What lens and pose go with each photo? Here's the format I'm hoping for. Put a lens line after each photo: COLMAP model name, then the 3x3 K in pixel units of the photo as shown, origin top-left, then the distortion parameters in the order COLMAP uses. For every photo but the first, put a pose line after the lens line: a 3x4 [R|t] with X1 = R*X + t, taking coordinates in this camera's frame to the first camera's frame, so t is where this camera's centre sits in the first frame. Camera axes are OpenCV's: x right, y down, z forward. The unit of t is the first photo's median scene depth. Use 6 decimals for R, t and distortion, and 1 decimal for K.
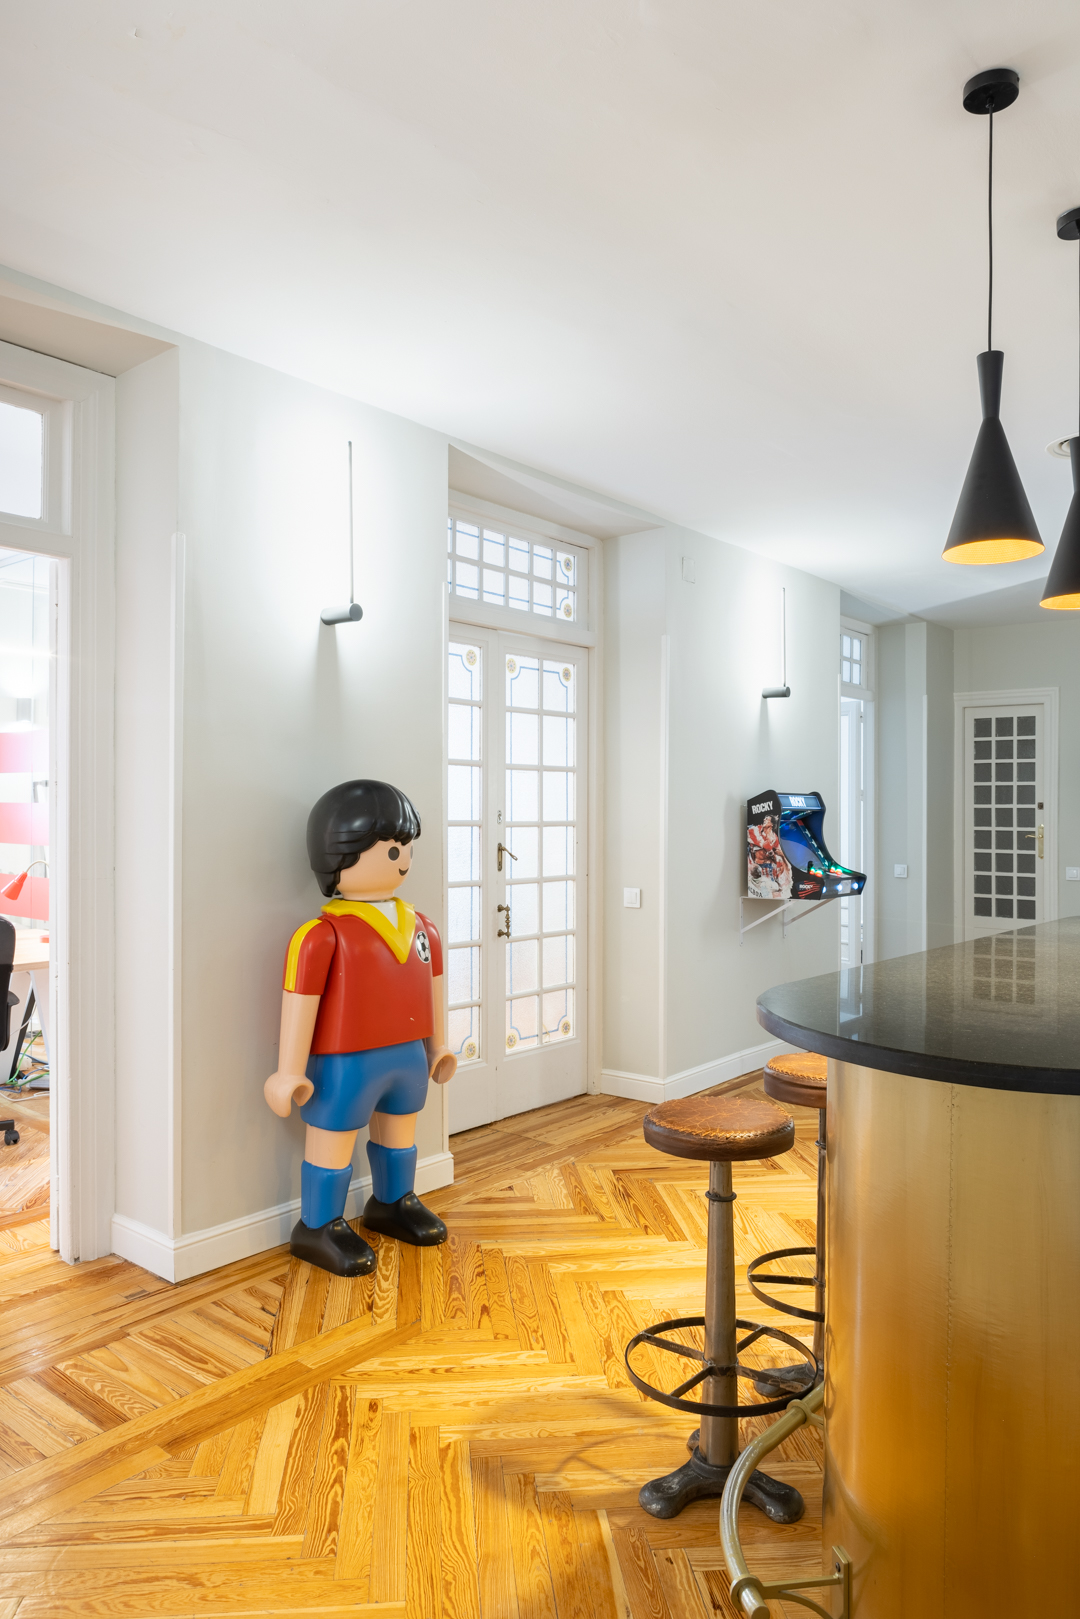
lens RADIAL K [[1115.3, 0, 534.2], [0, 1115.3, 819.8], [0, 0, 1]] dist [-0.016581, -0.003006]
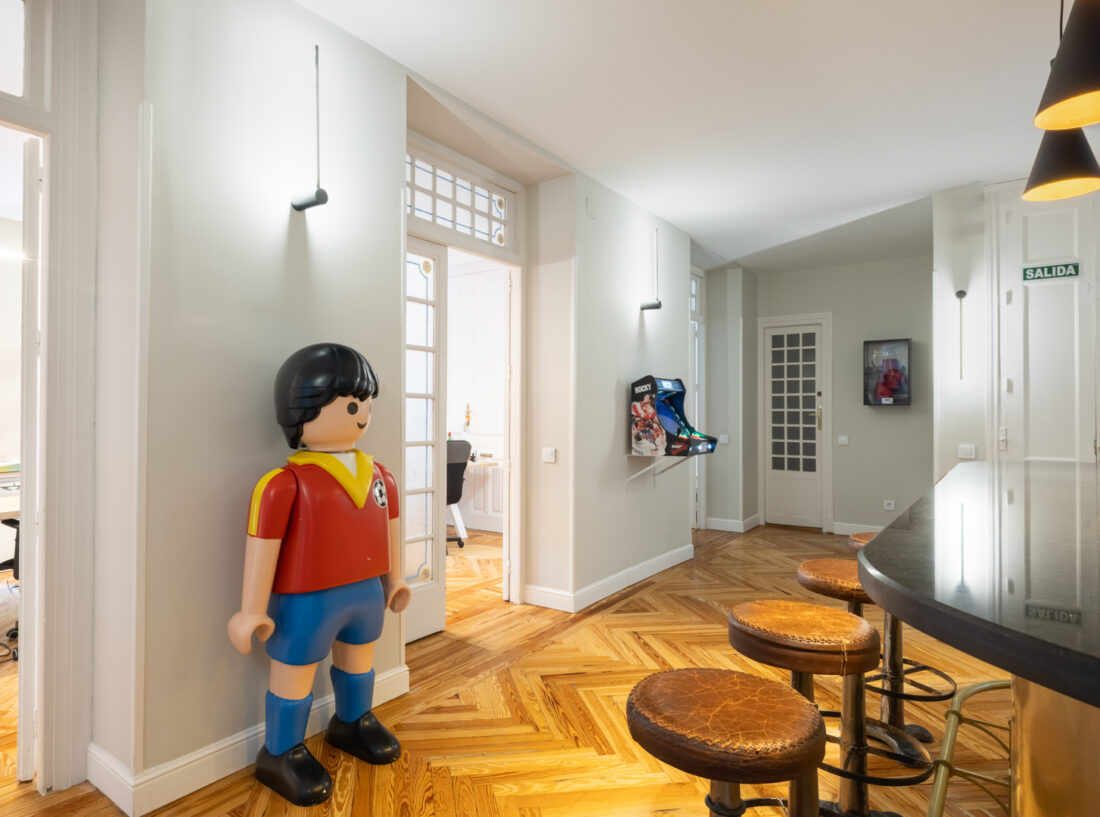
lens RADIAL K [[651.2, 0, 500.7], [0, 651.2, 406.4], [0, 0, 1]] dist [0.001856, 0.001755]
pose [[0.998745, 0.002179, 0.050044, -0.011259], [-0.001369, 0.999868, -0.016217, 0.036321], [-0.050073, 0.016128, 0.998615, 0.330568]]
